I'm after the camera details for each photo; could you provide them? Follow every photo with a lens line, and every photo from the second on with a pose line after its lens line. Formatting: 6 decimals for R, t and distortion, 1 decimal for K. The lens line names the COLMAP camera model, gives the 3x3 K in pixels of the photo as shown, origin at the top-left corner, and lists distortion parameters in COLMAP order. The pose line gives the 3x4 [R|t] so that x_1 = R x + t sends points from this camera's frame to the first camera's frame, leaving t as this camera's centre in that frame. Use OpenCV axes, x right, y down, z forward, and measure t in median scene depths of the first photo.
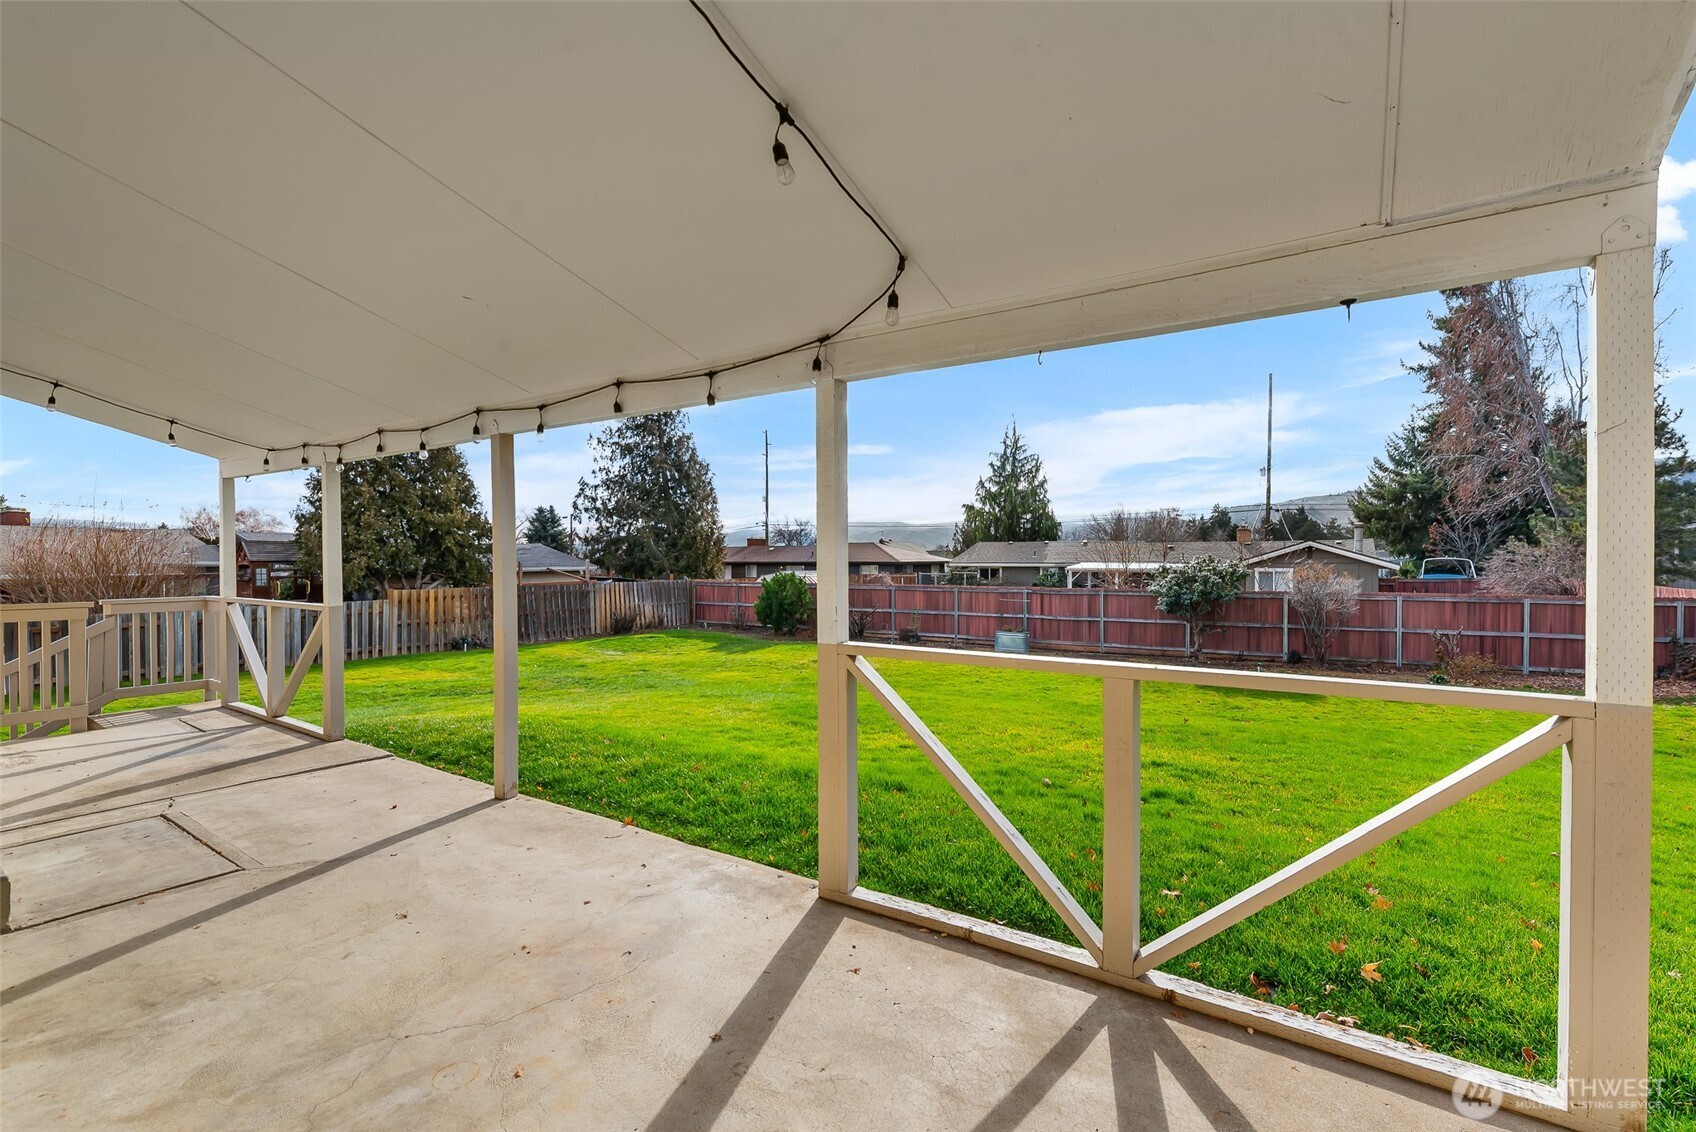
lens RADIAL K [[776.5, 0, 848.0], [0, 776.5, 566.0], [0, 0, 1]] dist [-0.004013, -0.000475]
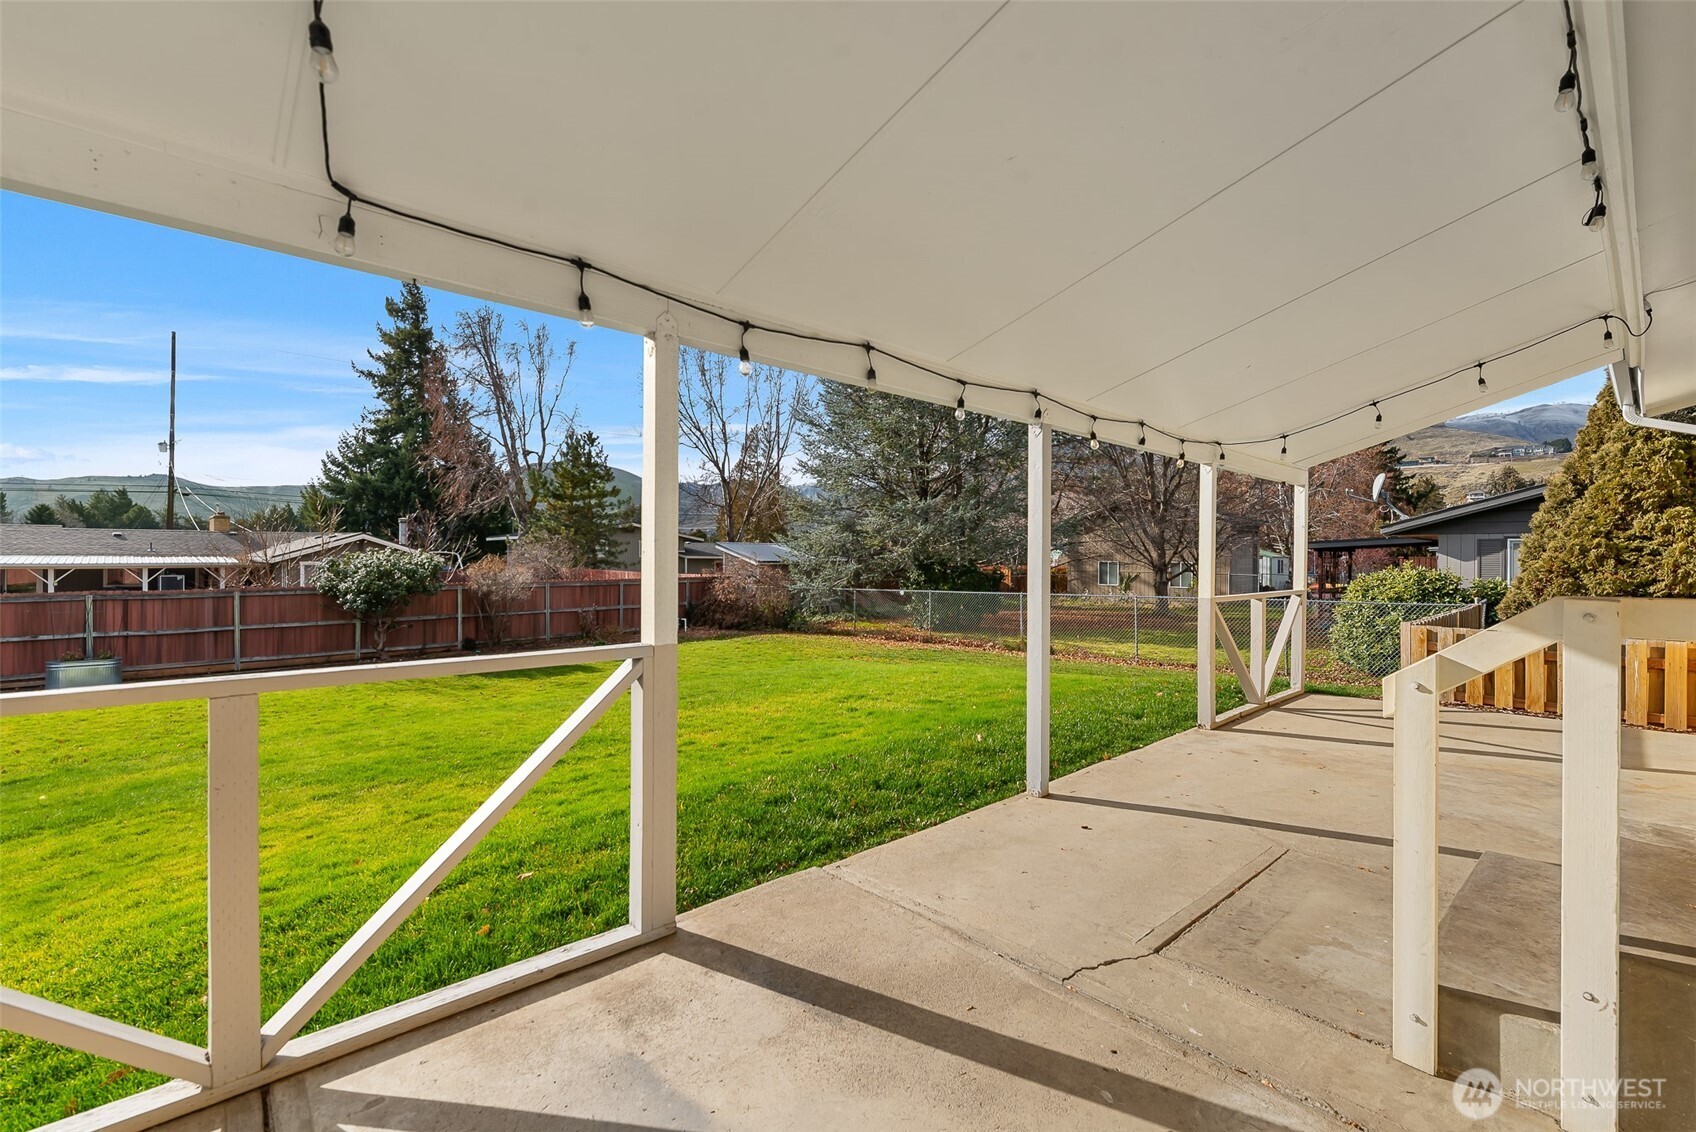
lens RADIAL K [[749.6, 0, 886.9], [0, 749.6, 536.4], [0, 0, 1]] dist [-0.000016, 0.000025]
pose [[0.205384, 0.023977, 0.978388, -0.275008], [0.005129, 0.999660, -0.025575, -0.001241], [-0.978668, 0.010271, 0.205191, 0.192606]]
